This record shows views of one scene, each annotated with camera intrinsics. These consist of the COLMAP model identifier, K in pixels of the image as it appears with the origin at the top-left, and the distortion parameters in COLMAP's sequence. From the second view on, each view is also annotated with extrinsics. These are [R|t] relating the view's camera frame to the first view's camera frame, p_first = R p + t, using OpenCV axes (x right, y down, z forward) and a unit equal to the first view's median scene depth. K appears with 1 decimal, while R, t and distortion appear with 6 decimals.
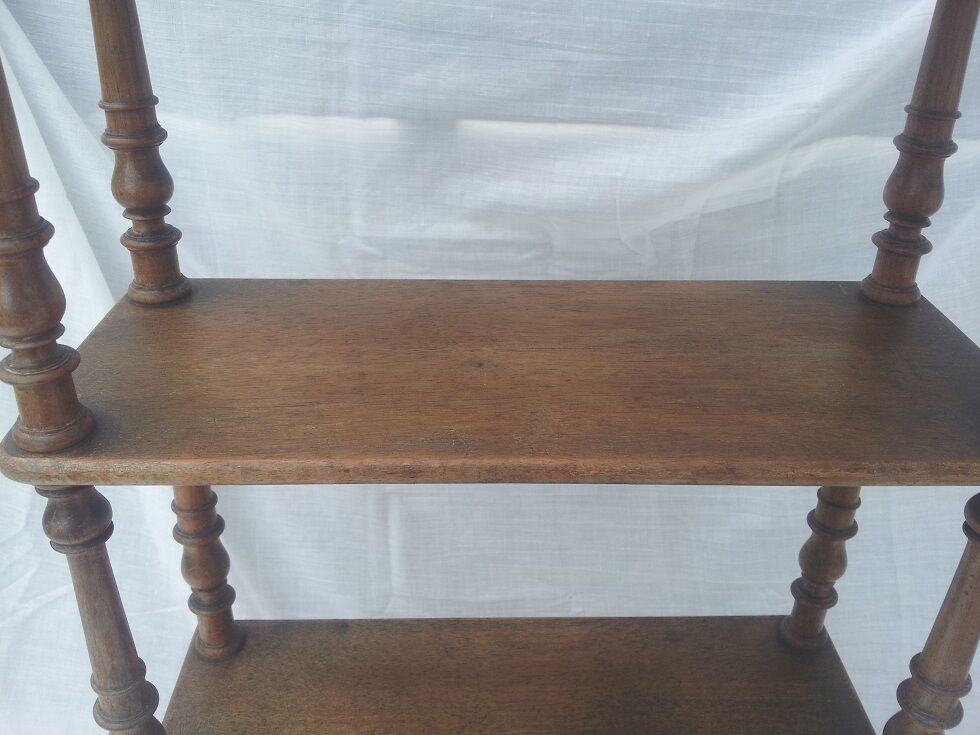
lens RADIAL K [[896.8, 0, 482.5], [0, 896.8, 366.6], [0, 0, 1]] dist [0.010369, 0.000000]
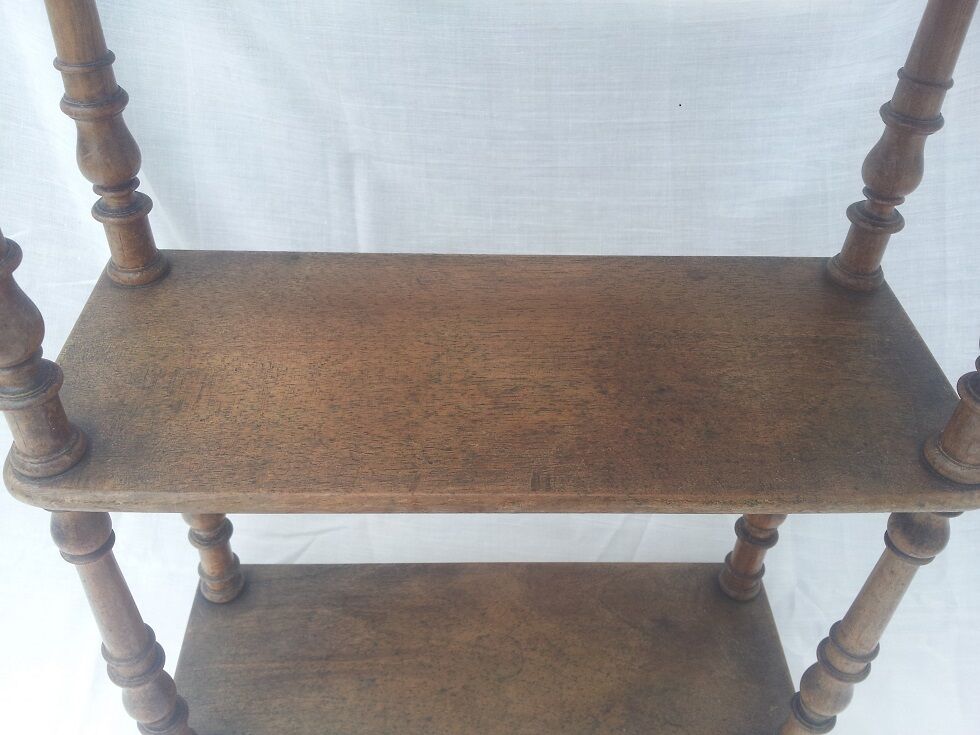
lens RADIAL K [[896.8, 0, 494.2], [0, 896.8, 368.3], [0, 0, 1]] dist [0.010369, 0.000000]
pose [[0.999269, 0.014420, 0.035396, -0.000455], [-0.021153, 0.979987, 0.197934, 0.229063], [-0.031834, -0.198538, 0.979576, 0.182986]]
